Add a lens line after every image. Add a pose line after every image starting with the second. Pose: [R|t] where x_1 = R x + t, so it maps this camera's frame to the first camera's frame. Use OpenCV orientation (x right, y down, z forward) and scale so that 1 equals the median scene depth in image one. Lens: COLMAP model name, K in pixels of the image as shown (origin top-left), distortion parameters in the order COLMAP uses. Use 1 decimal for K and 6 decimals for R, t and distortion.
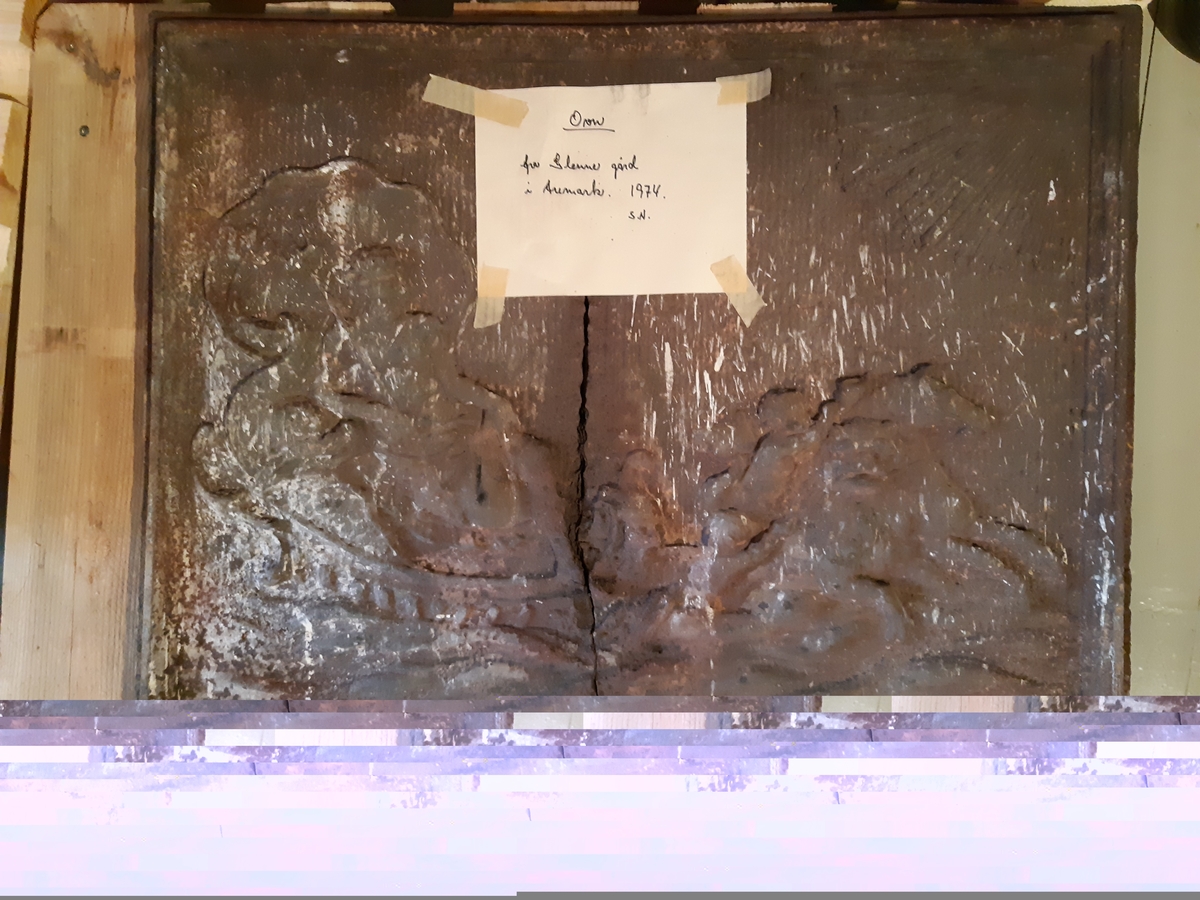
lens RADIAL K [[1039.2, 0, 600.0], [0, 1039.2, 450.0], [0, 0, 1]] dist [0.071632, -0.174952]
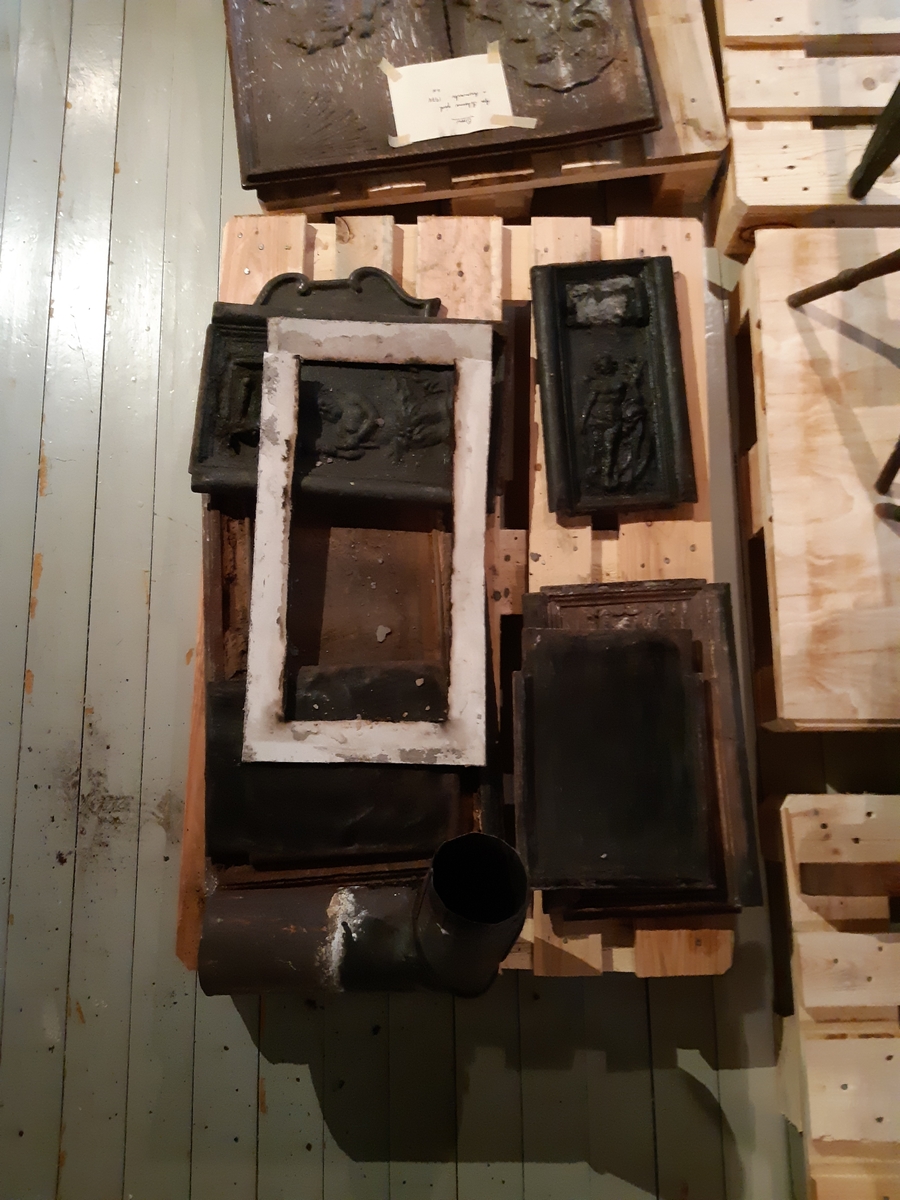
lens RADIAL K [[1039.2, 0, 450.0], [0, 1039.2, 600.0], [0, 0, 1]] dist [0.071632, -0.174952]
pose [[-0.981926, 0.174804, 0.072556, 0.035100], [-0.155223, -0.963134, 0.219724, -1.846841], [0.108290, 0.204490, 0.972860, -1.052950]]
